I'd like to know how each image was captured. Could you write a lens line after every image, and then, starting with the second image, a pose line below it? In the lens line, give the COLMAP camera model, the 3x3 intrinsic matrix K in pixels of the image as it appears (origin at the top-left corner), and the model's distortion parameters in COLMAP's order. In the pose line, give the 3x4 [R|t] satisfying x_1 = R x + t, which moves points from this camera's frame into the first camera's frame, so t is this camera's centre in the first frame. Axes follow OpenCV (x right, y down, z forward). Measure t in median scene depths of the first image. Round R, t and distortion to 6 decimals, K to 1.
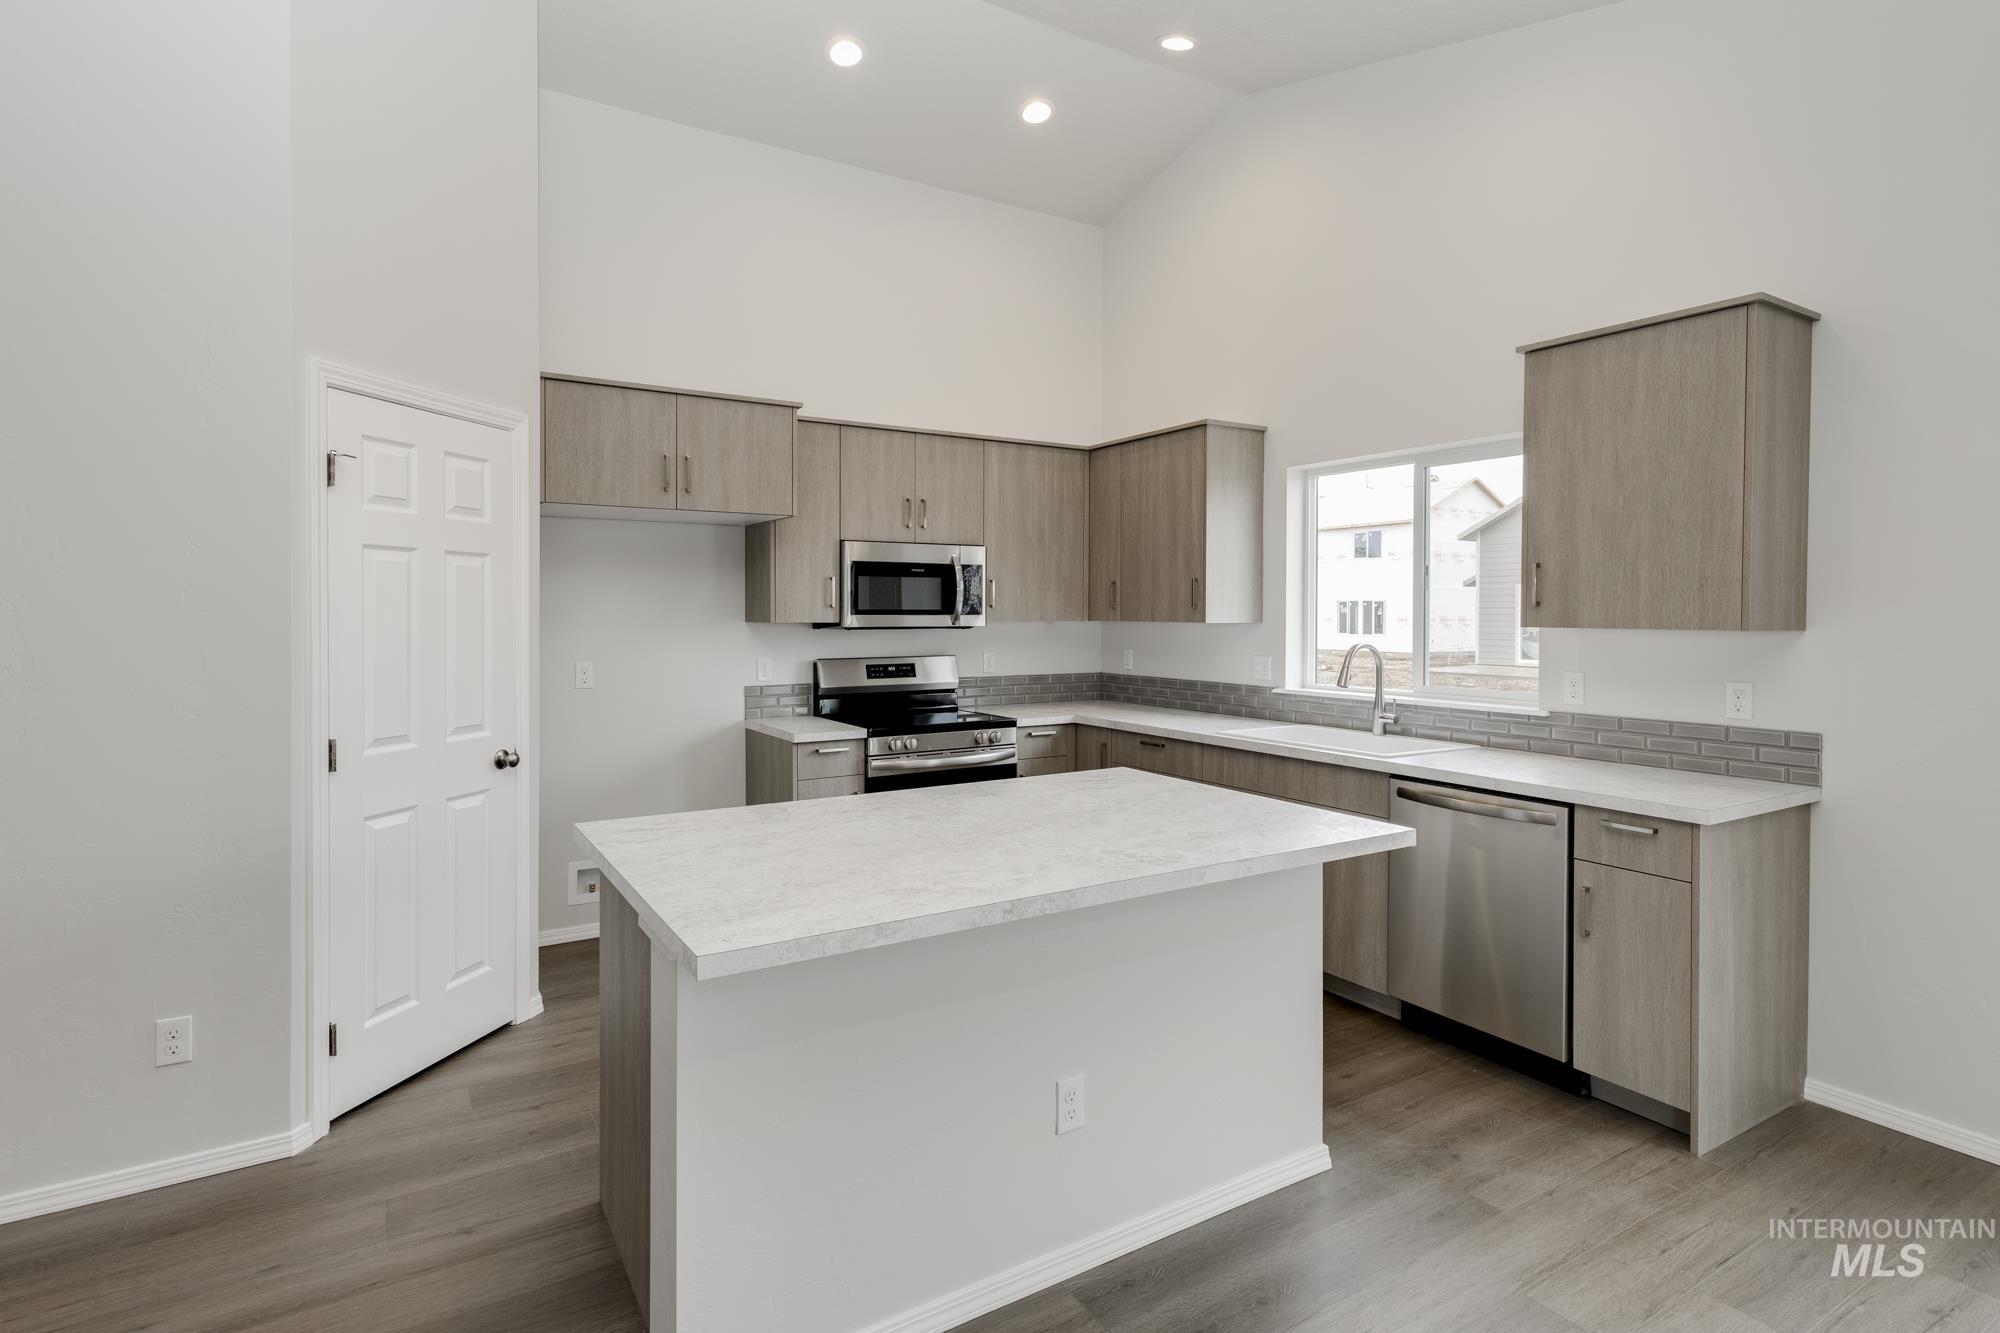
lens RADIAL K [[996.9, 0, 958.1], [0, 996.9, 619.3], [0, 0, 1]] dist [0.001482, 0.000074]
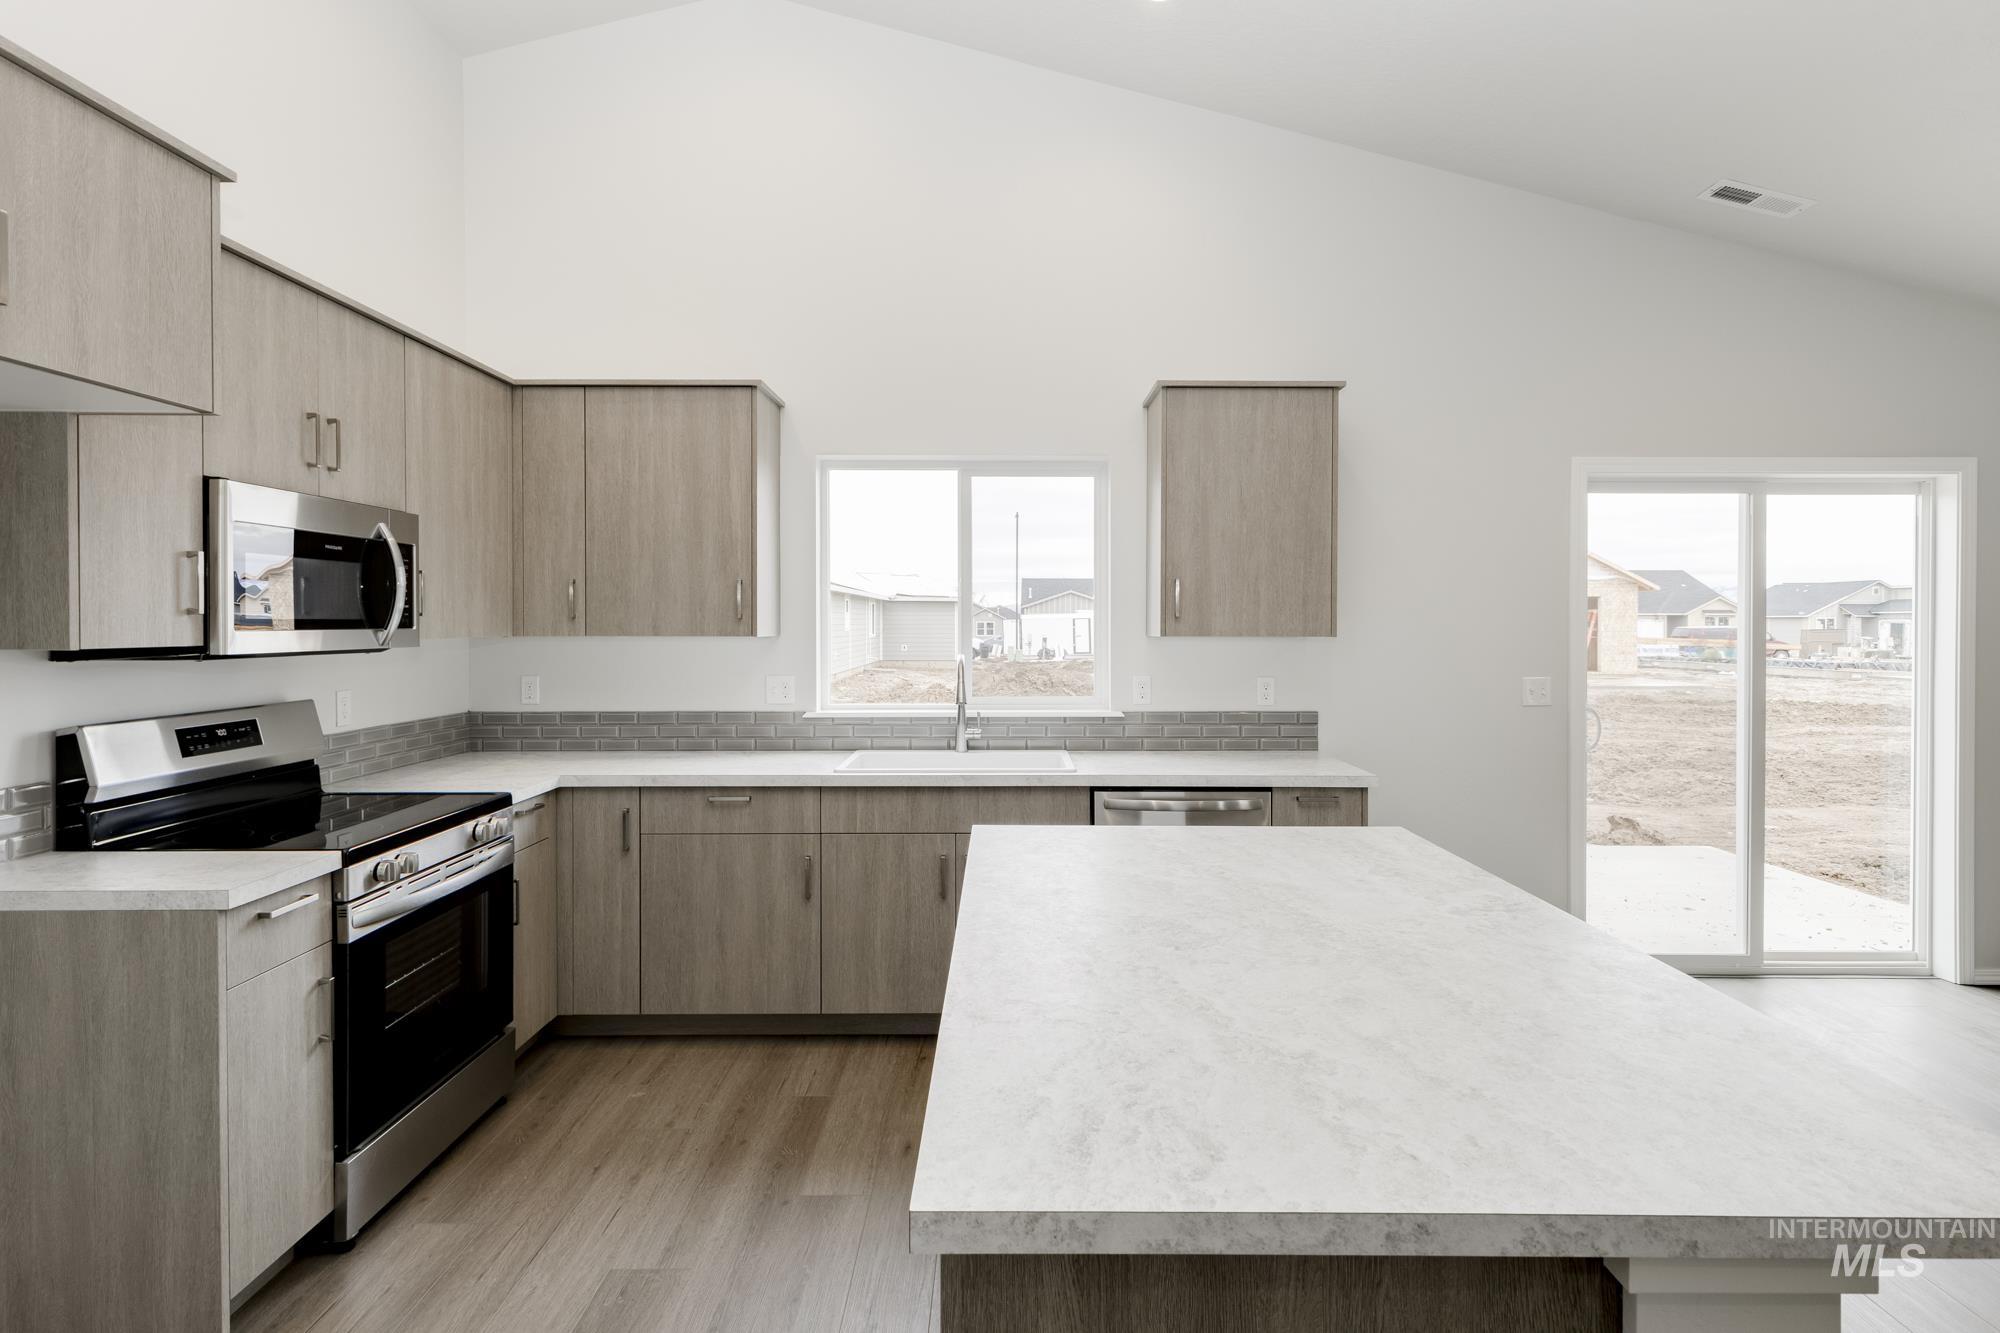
lens RADIAL K [[1020.4, 0, 997.4], [0, 1020.4, 625.8], [0, 0, 1]] dist [-0.002190, -0.000086]
pose [[0.502206, -0.003534, 0.864741, -0.351401], [0.007038, 0.999975, 0.000000, -0.003613], [-0.864719, 0.006086, 0.502218, 0.420554]]
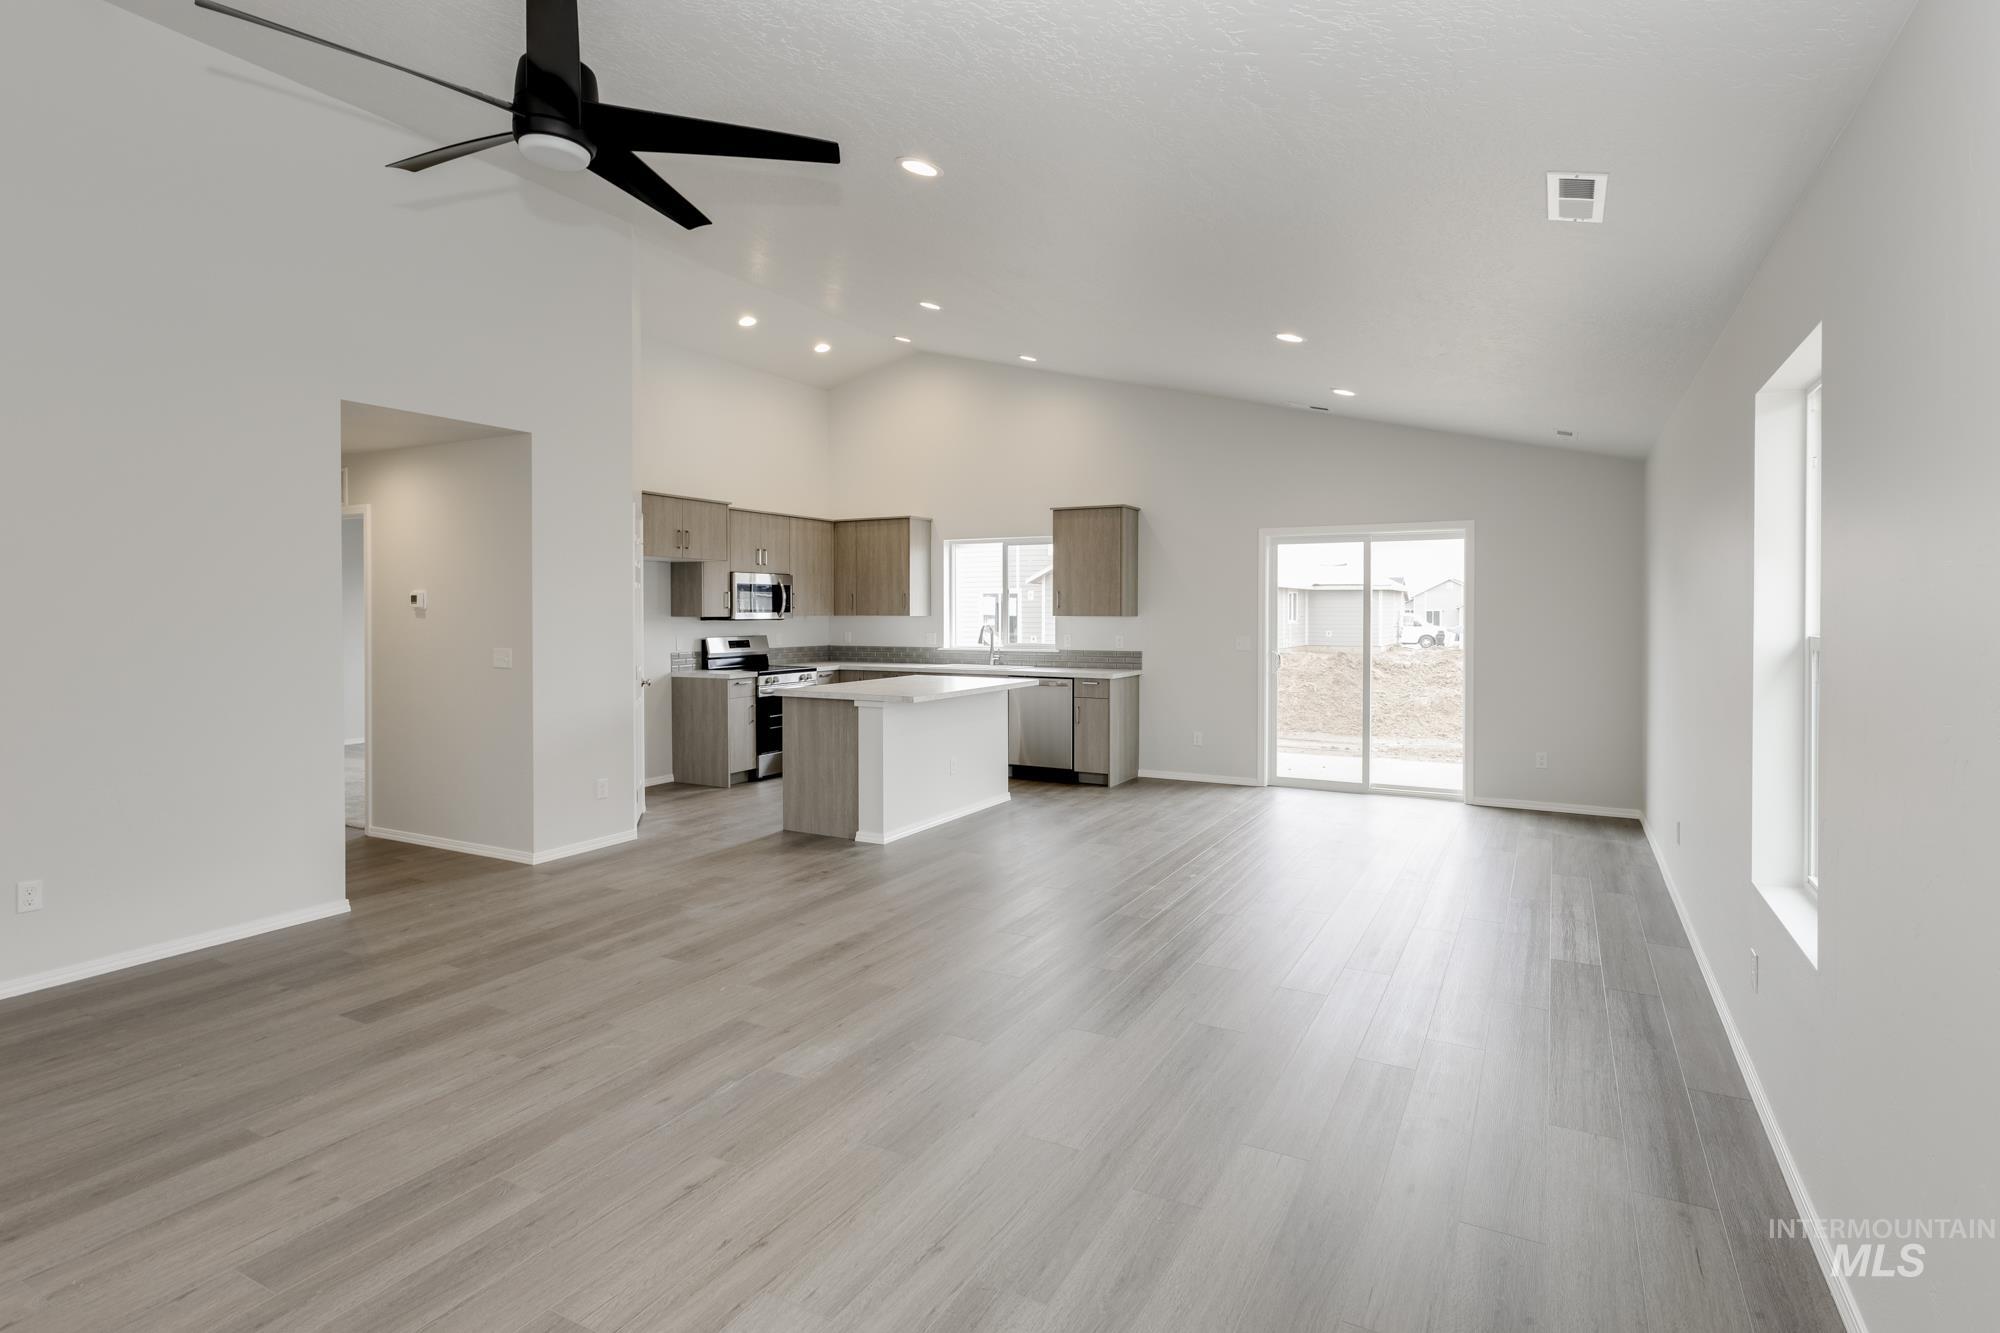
lens RADIAL K [[996.9, 0, 958.1], [0, 996.9, 619.3], [0, 0, 1]] dist [0.001482, 0.000074]
pose [[0.870823, -0.005951, 0.491560, -0.655139], [0.005869, 0.999981, 0.001709, 0.007534], [-0.491561, 0.001397, 0.870842, -0.806283]]
